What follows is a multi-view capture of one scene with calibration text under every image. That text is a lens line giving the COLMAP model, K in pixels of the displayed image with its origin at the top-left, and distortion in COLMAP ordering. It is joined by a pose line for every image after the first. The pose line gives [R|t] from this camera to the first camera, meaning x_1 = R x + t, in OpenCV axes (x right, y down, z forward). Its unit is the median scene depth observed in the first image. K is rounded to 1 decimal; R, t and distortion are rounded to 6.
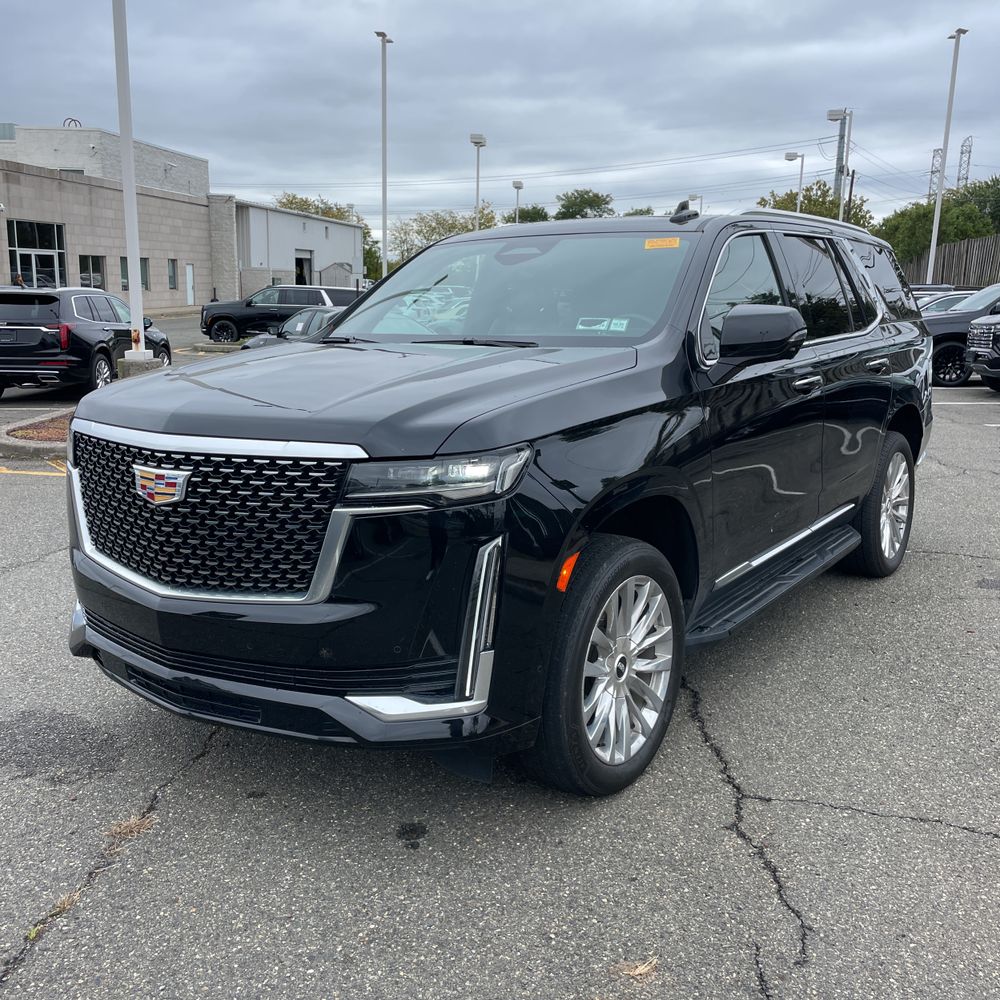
lens RADIAL K [[1015.9, 0, 503.4], [0, 1015.9, 481.3], [0, 0, 1]] dist [0.082823, -0.088160]
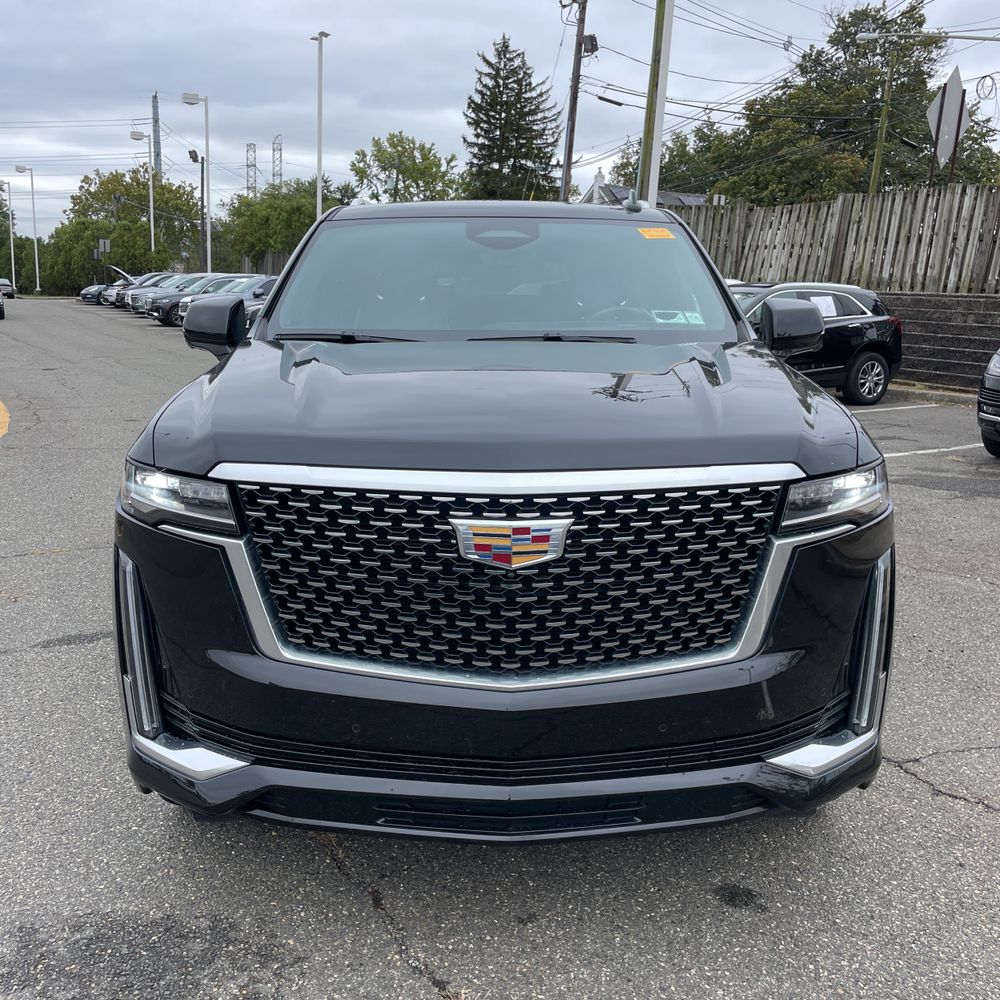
lens RADIAL K [[1009.8, 0, 510.3], [0, 1009.8, 499.5], [0, 0, 1]] dist [0.128286, -0.206623]
pose [[0.804794, -0.106868, 0.583854, -0.056394], [0.089531, 0.994260, 0.058577, -0.005166], [-0.586763, 0.005131, 0.809742, 0.030639]]
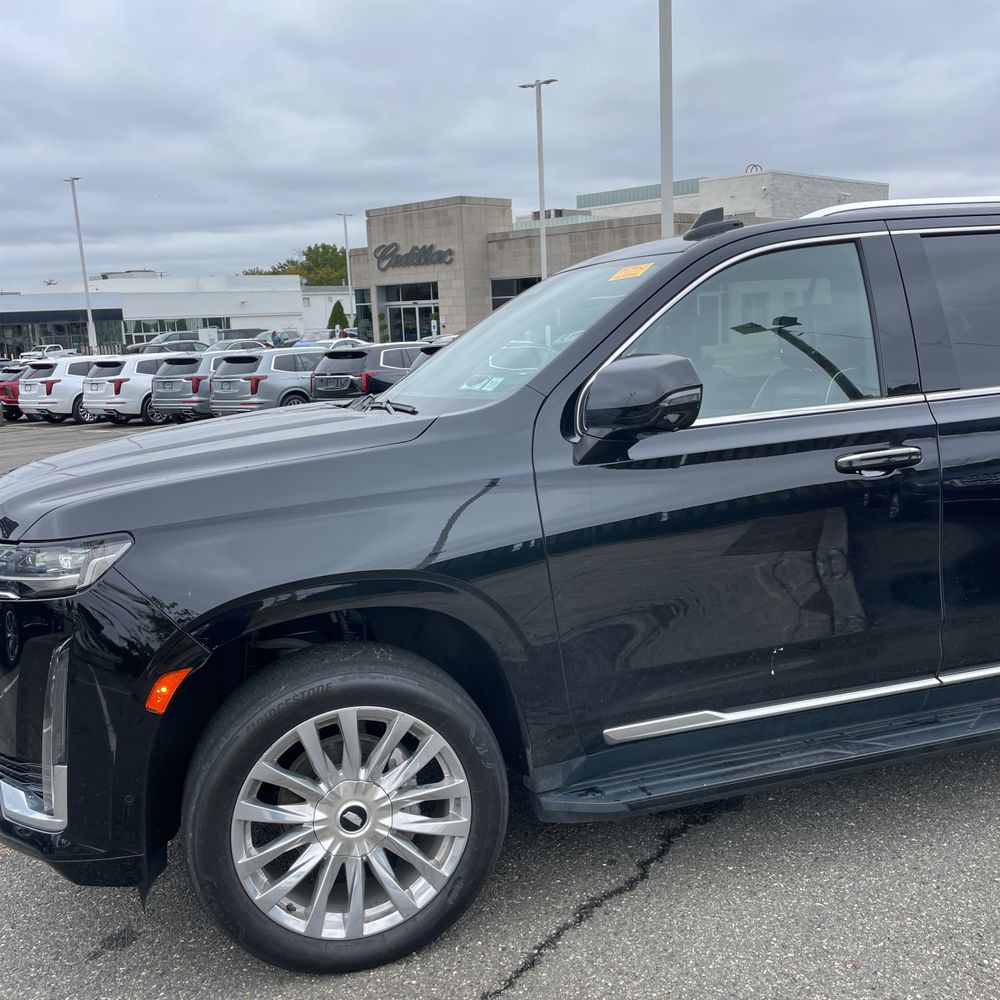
lens RADIAL K [[1010.2, 0, 503.5], [0, 1010.2, 495.2], [0, 0, 1]] dist [0.098212, -0.145989]
pose [[0.783550, 0.056105, -0.618790, 0.056893], [-0.064695, 0.997868, 0.008555, -0.006898], [0.617951, 0.033330, 0.785510, 0.036655]]
